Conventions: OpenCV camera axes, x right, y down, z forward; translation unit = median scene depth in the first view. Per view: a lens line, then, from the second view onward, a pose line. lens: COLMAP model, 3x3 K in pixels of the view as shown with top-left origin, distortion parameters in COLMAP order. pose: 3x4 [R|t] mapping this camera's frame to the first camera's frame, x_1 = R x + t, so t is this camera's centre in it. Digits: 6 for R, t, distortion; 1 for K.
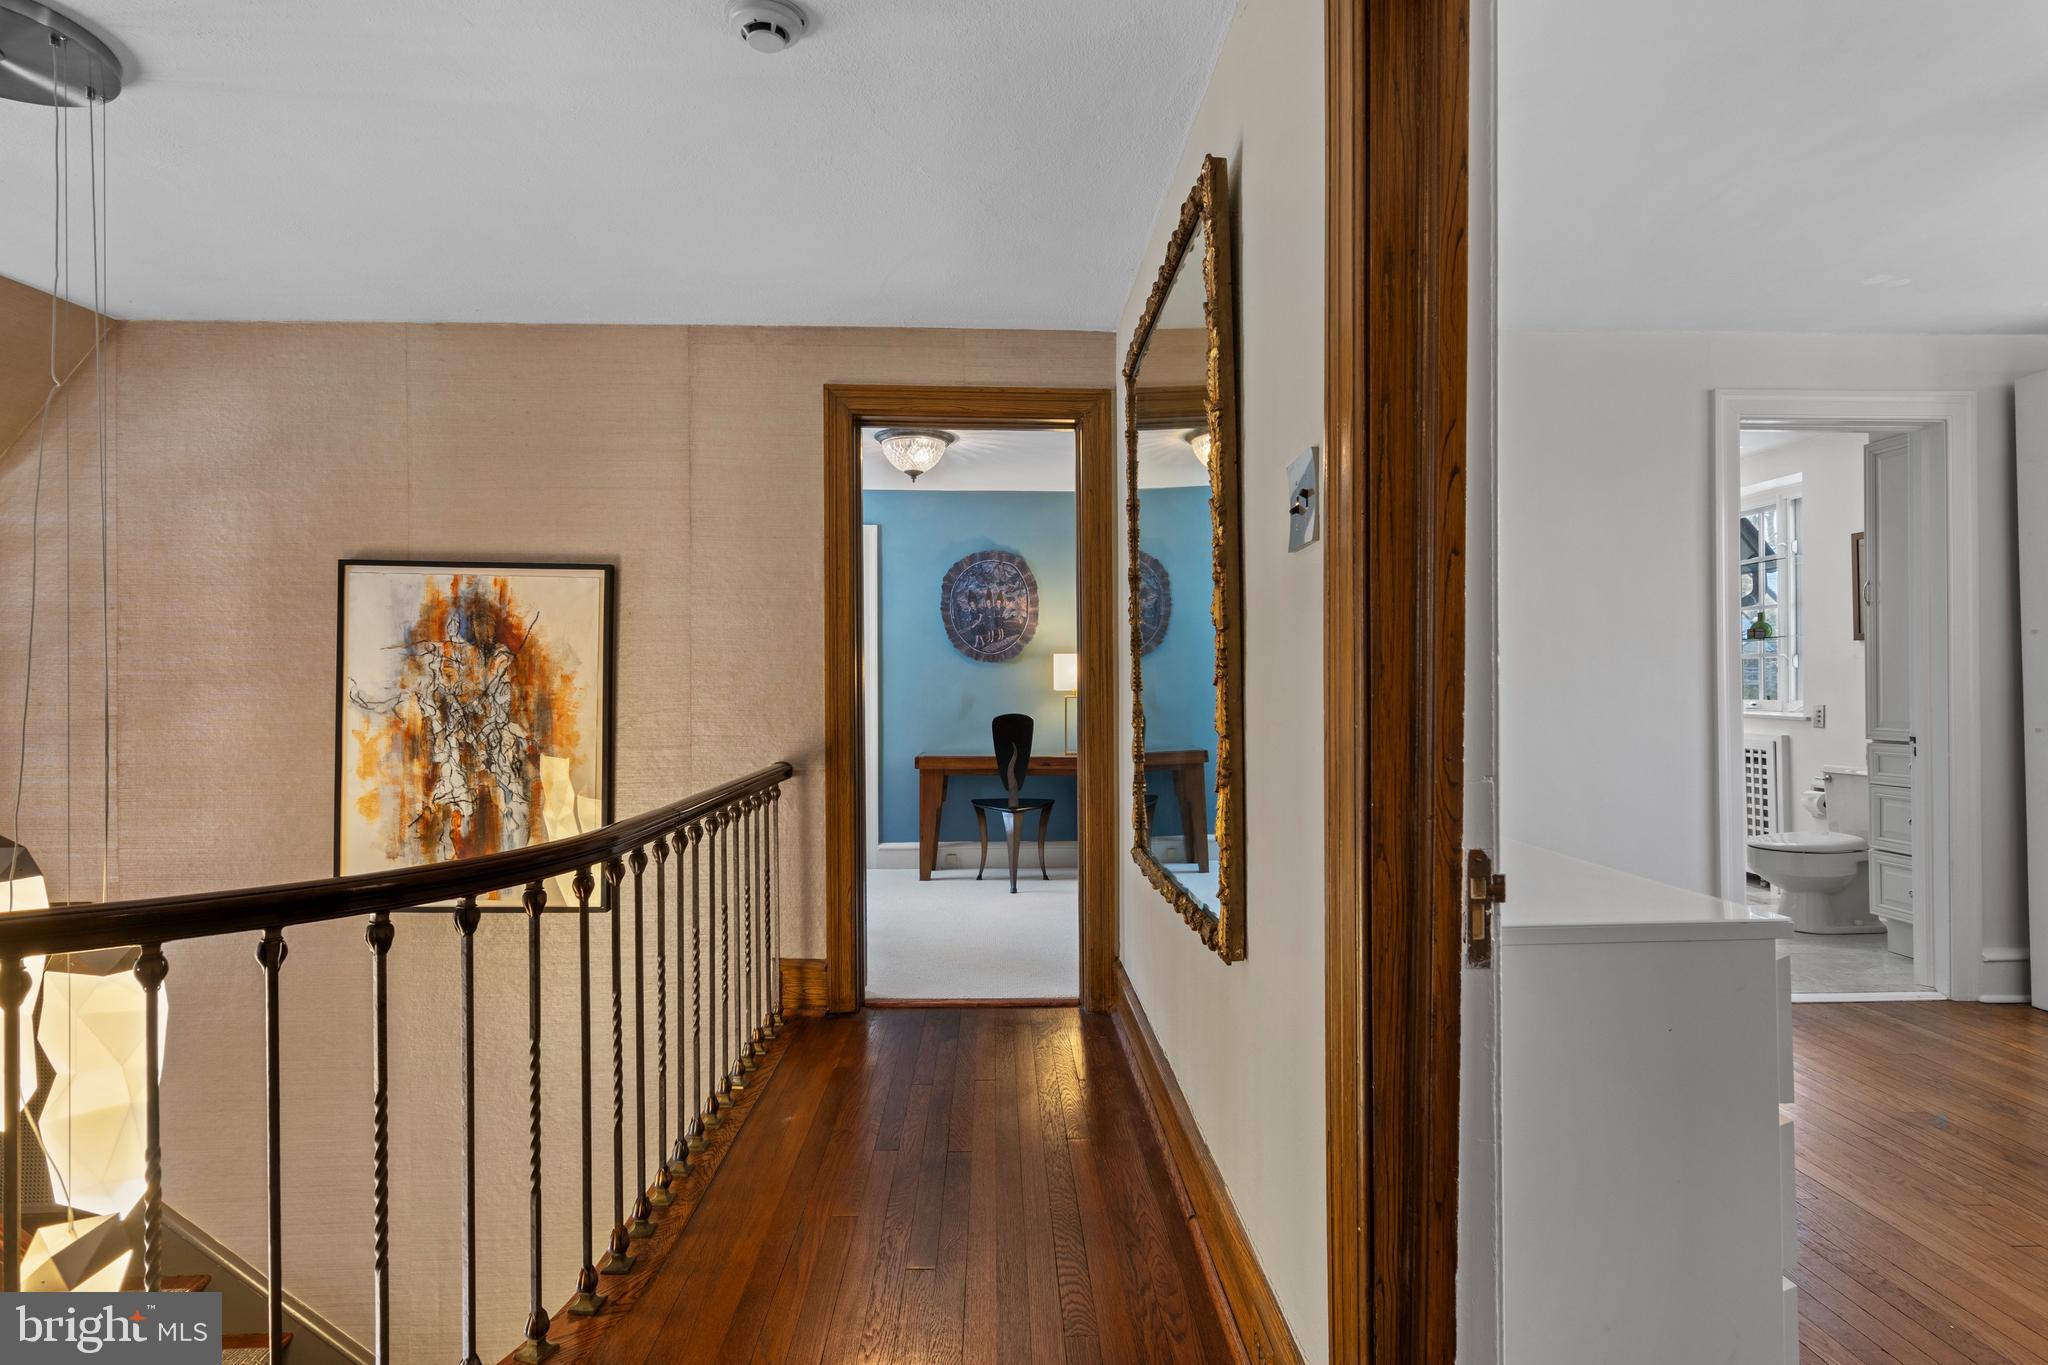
lens RADIAL K [[1048.8, 0, 1024.0], [0, 1048.8, 682.5], [0, 0, 1]] dist [0.008225, -0.000849]
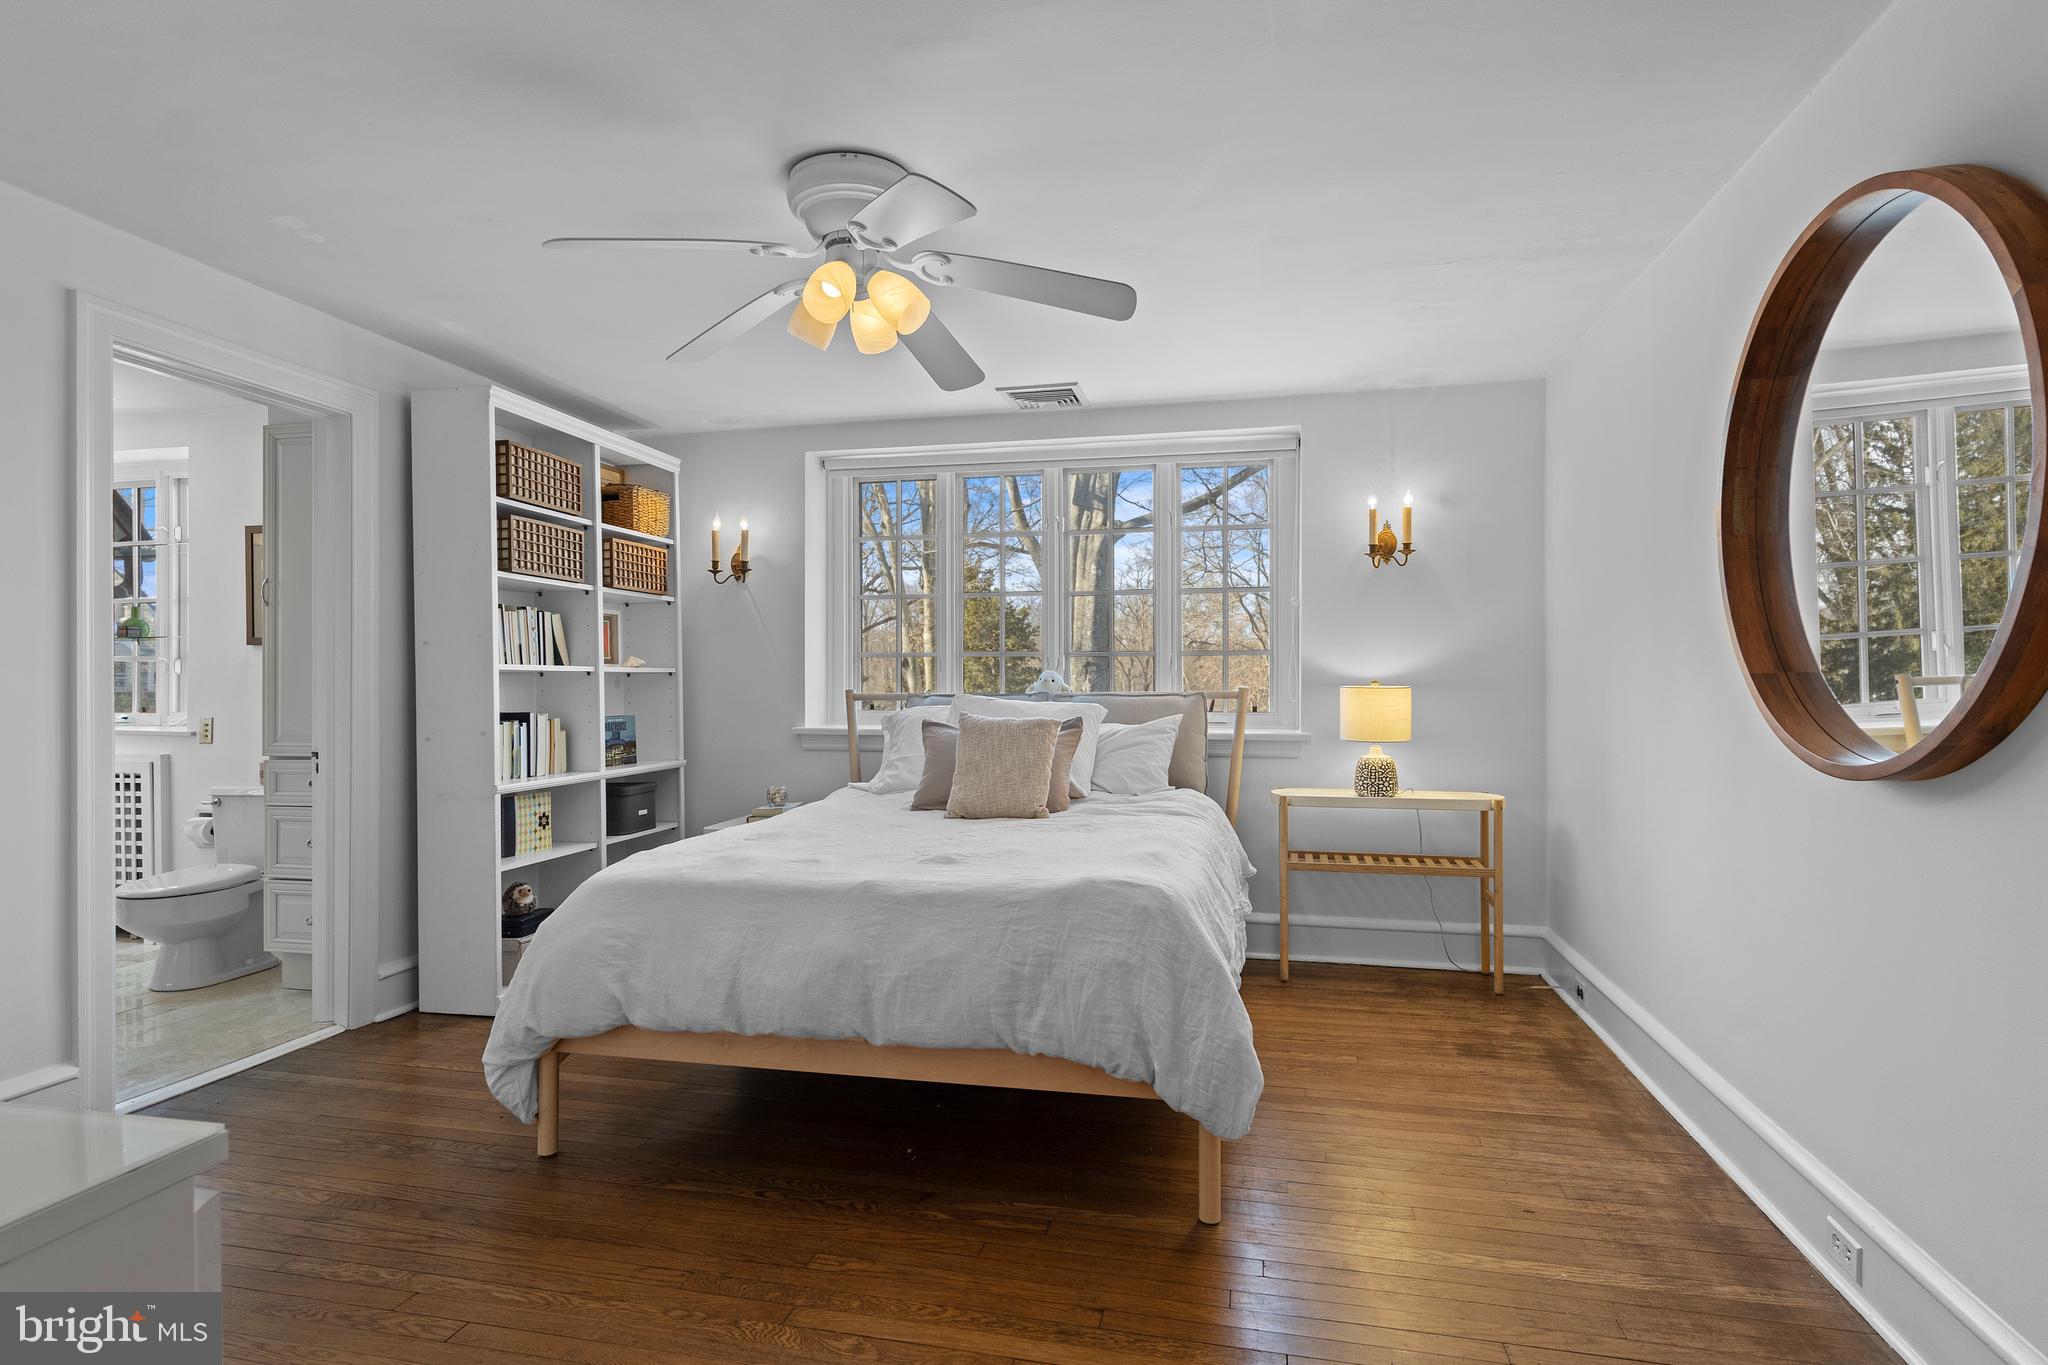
lens RADIAL K [[1048.8, 0, 1024.0], [0, 1048.8, 682.5], [0, 0, 1]] dist [0.008225, -0.000849]
pose [[0.252863, 0.010772, 0.967442, 0.088477], [-0.003708, 0.999941, -0.010165, -0.001393], [-0.967495, -0.001017, 0.252888, 0.135085]]
